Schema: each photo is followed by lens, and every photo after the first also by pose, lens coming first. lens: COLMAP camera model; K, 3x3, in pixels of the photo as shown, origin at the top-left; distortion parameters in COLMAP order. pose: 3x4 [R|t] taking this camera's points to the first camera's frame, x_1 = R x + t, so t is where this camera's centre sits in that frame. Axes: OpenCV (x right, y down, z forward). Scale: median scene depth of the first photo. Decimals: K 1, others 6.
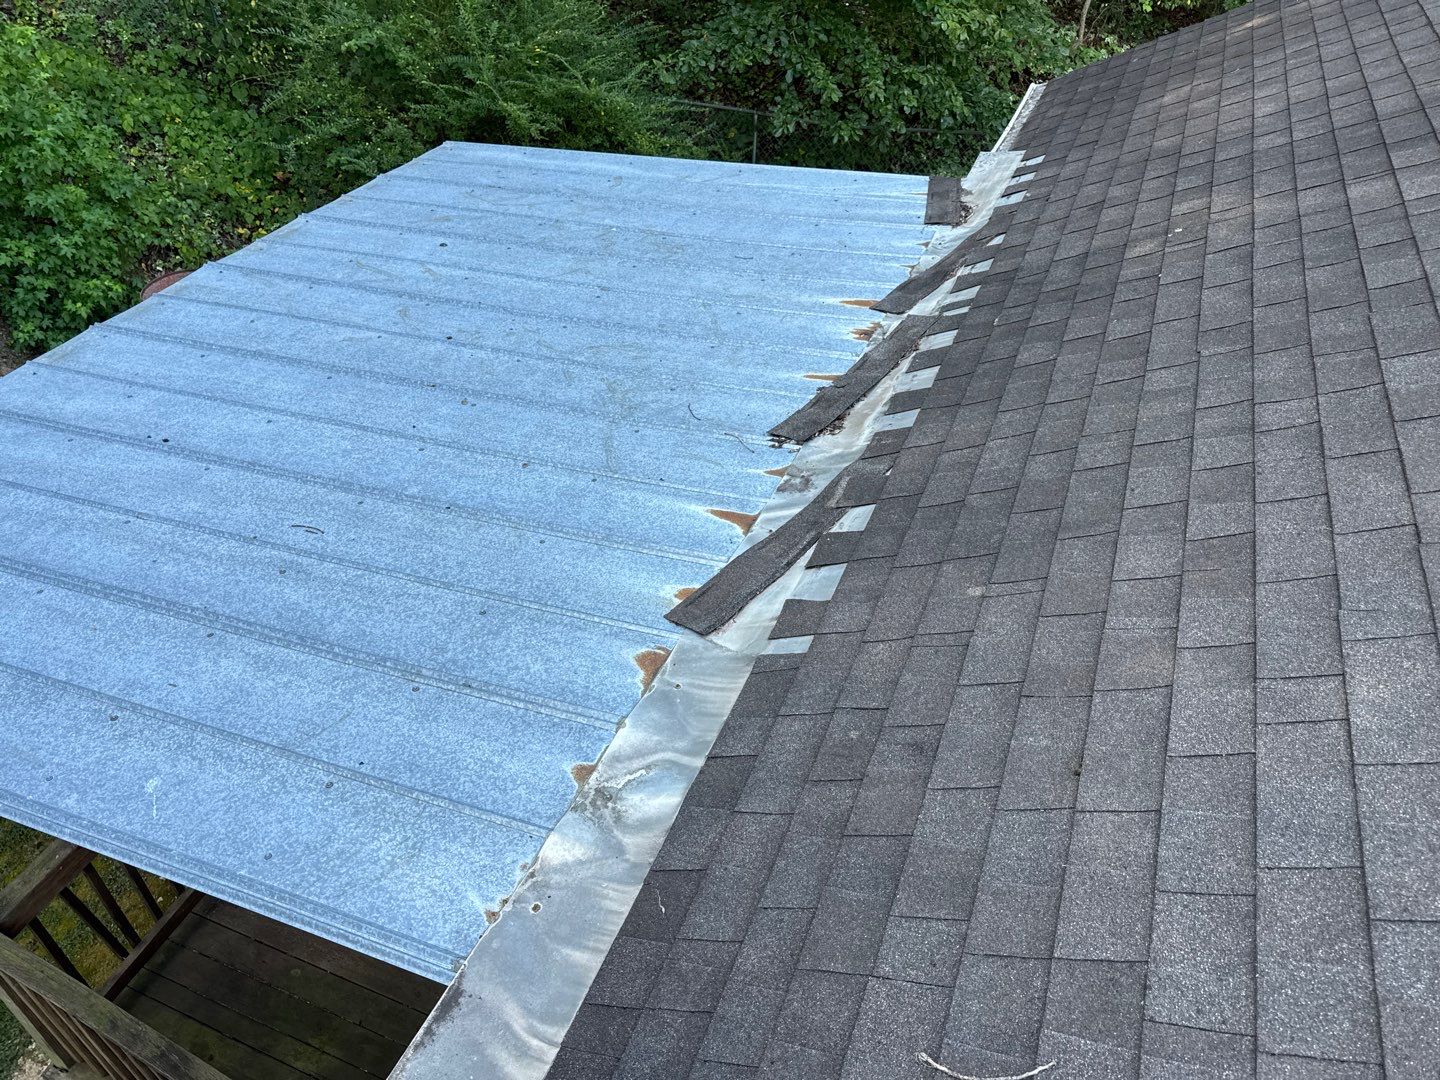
lens RADIAL K [[1021.0, 0, 717.7], [0, 1021.0, 540.1], [0, 0, 1]] dist [0.057336, -0.075635]
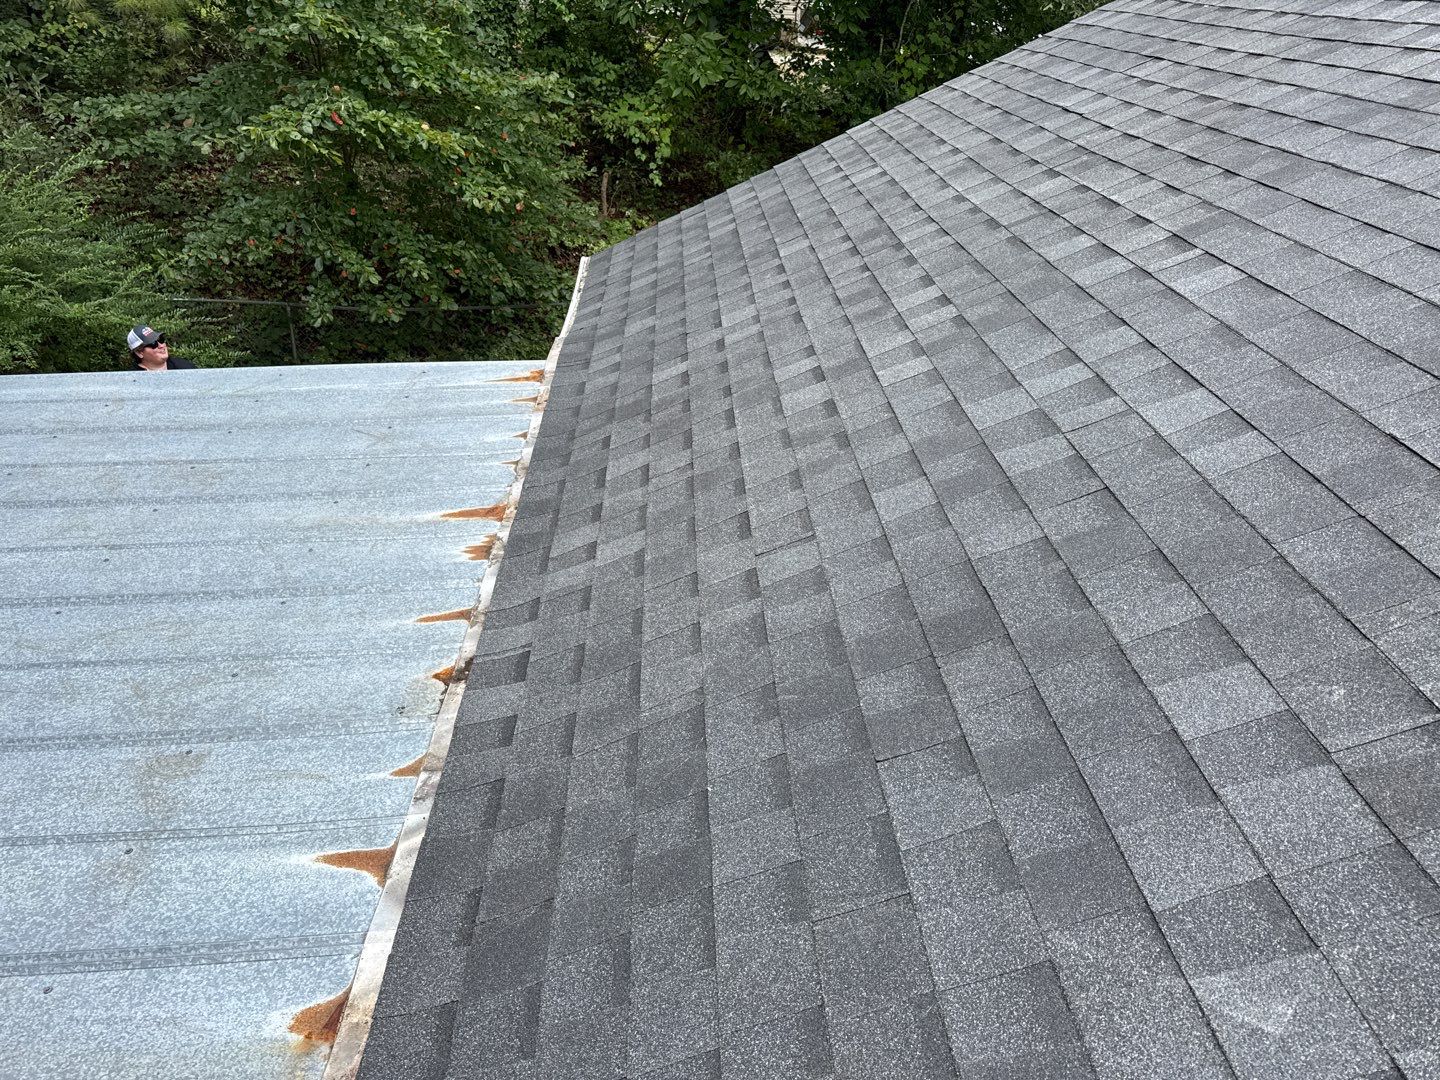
lens RADIAL K [[1021.0, 0, 716.5], [0, 1021.0, 524.4], [0, 0, 1]] dist [0.057336, -0.075635]
pose [[0.909394, -0.170594, 0.379341, 0.008451], [0.230234, 0.966014, -0.117513, -0.090871], [-0.346402, 0.194203, 0.917764, 0.189740]]
